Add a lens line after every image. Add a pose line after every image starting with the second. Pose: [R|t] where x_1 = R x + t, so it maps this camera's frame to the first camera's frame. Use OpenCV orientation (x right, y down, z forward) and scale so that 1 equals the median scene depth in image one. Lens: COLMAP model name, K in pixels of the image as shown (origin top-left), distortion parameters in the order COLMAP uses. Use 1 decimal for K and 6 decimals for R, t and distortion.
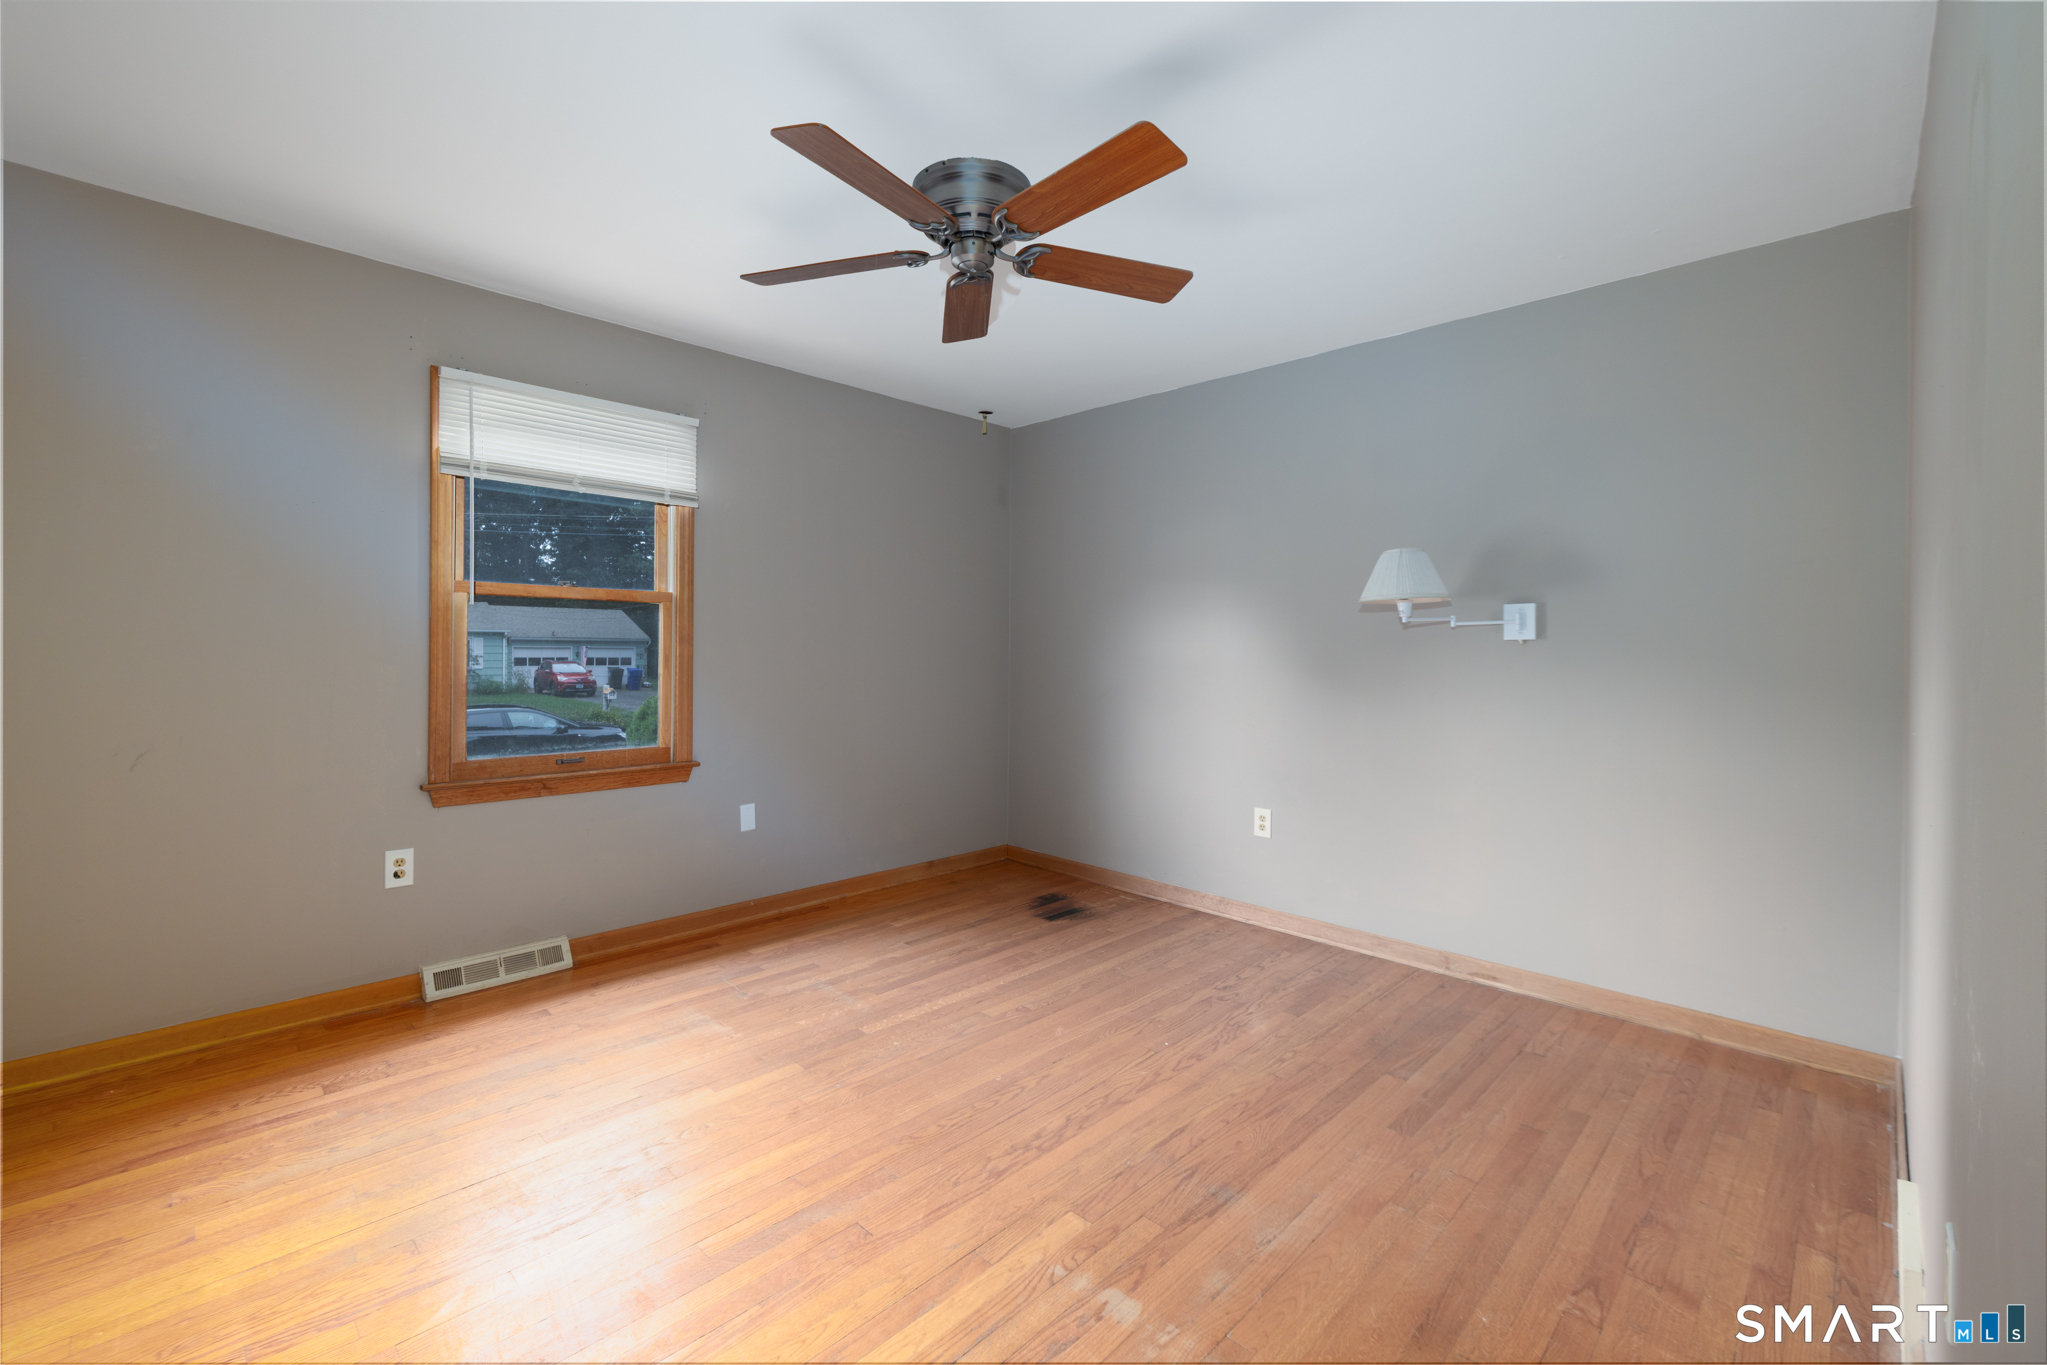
lens RADIAL K [[887.5, 0, 1020.1], [0, 887.5, 657.4], [0, 0, 1]] dist [-0.001216, 0.000006]
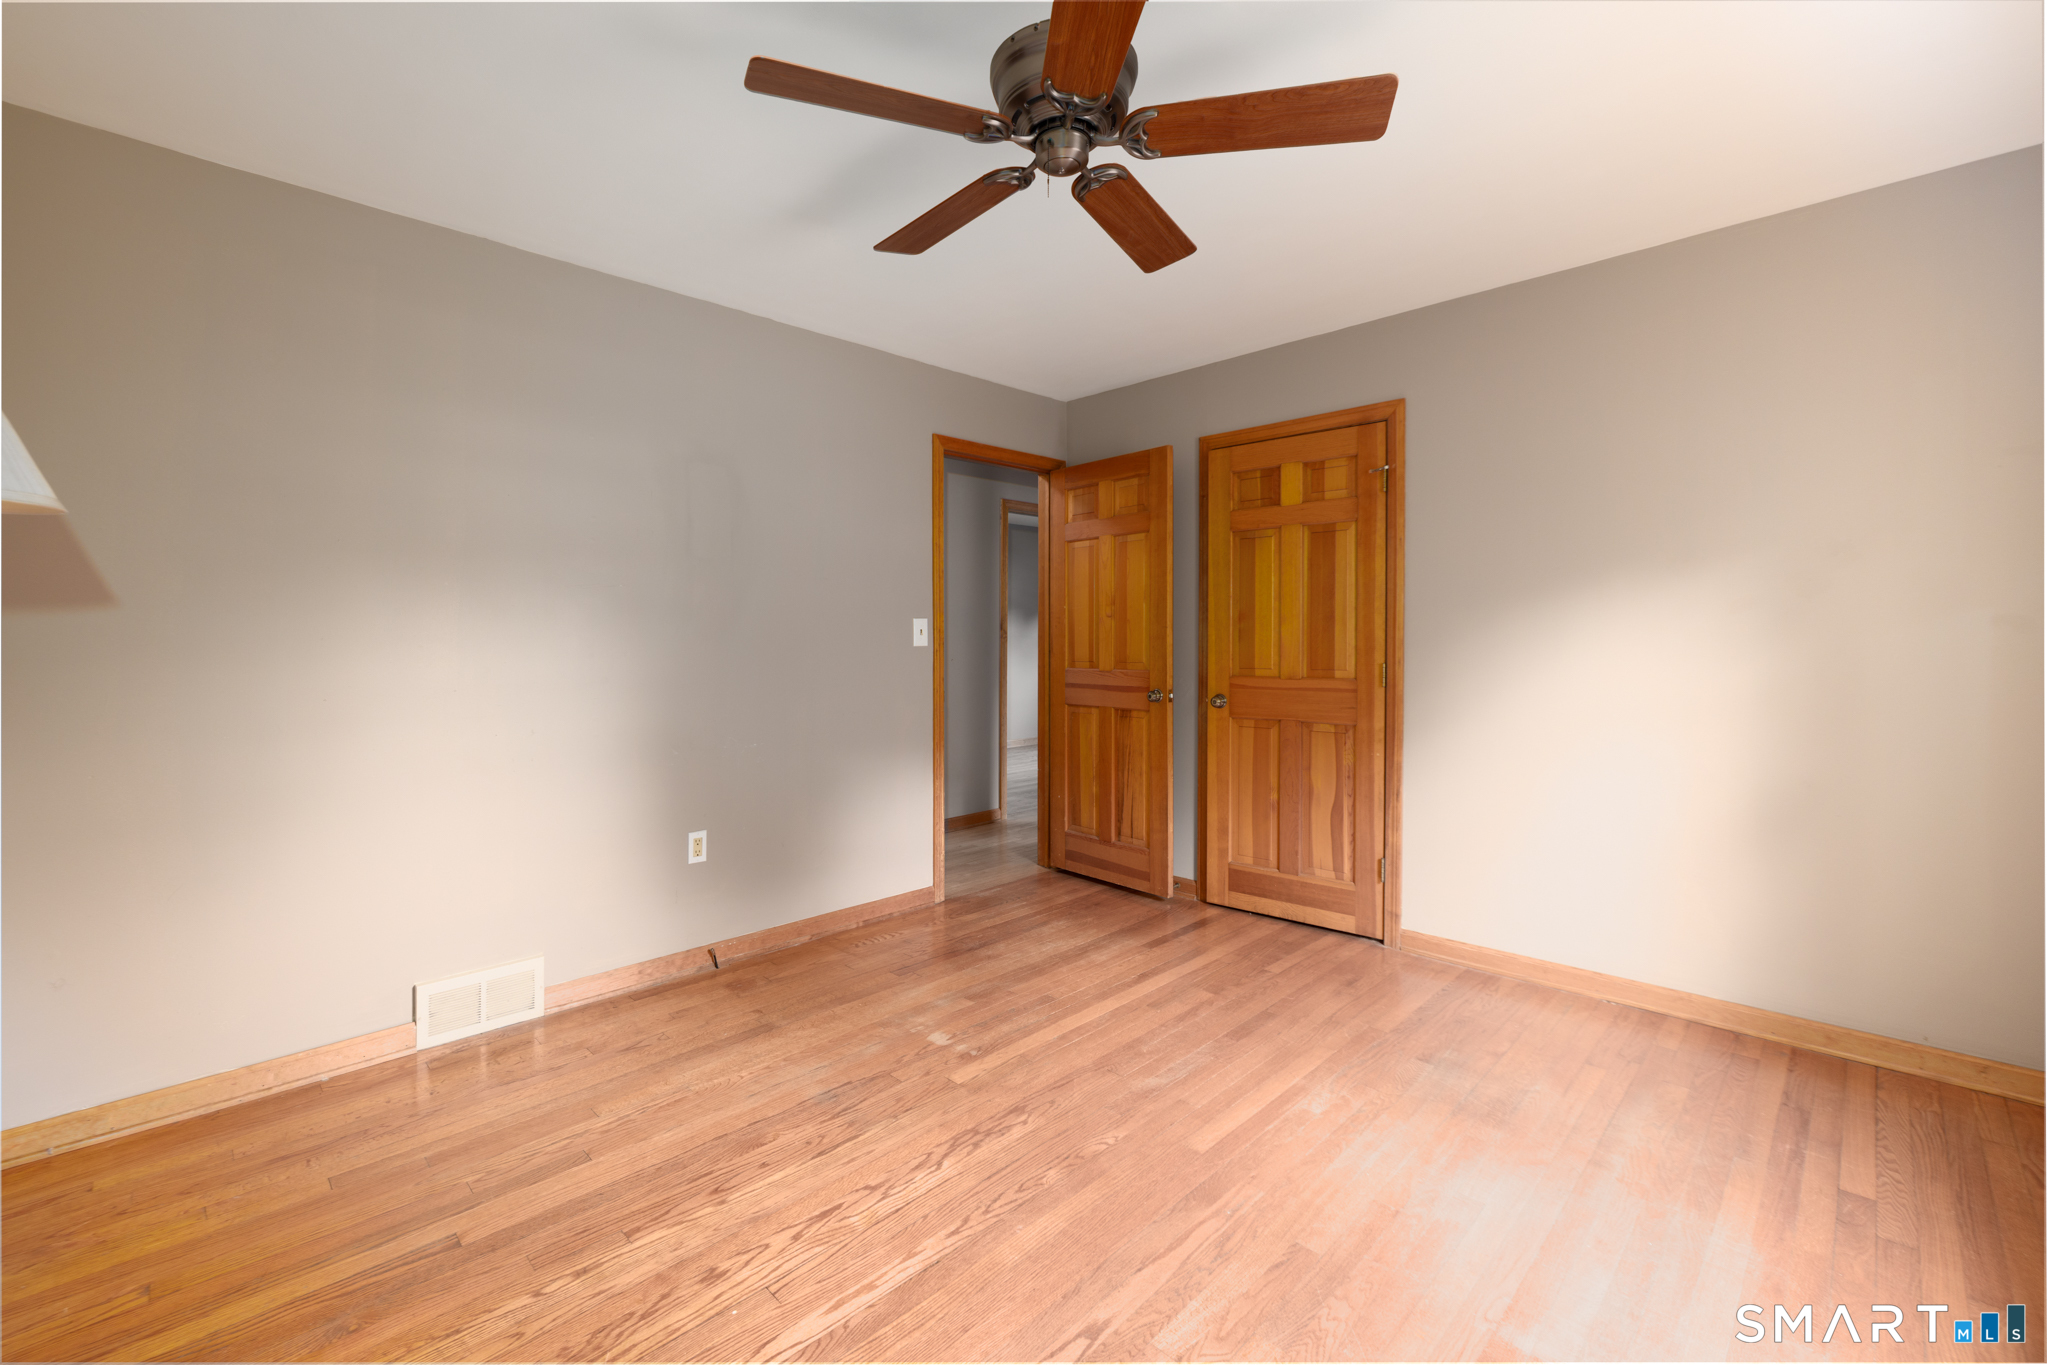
lens RADIAL K [[887.5, 0, 1020.1], [0, 887.5, 657.4], [0, 0, 1]] dist [-0.001216, 0.000006]
pose [[-0.999960, -0.008372, 0.003137, -0.026198], [-0.008327, 0.999870, 0.013840, -0.003601], [-0.003252, 0.013813, -0.999899, 1.947211]]
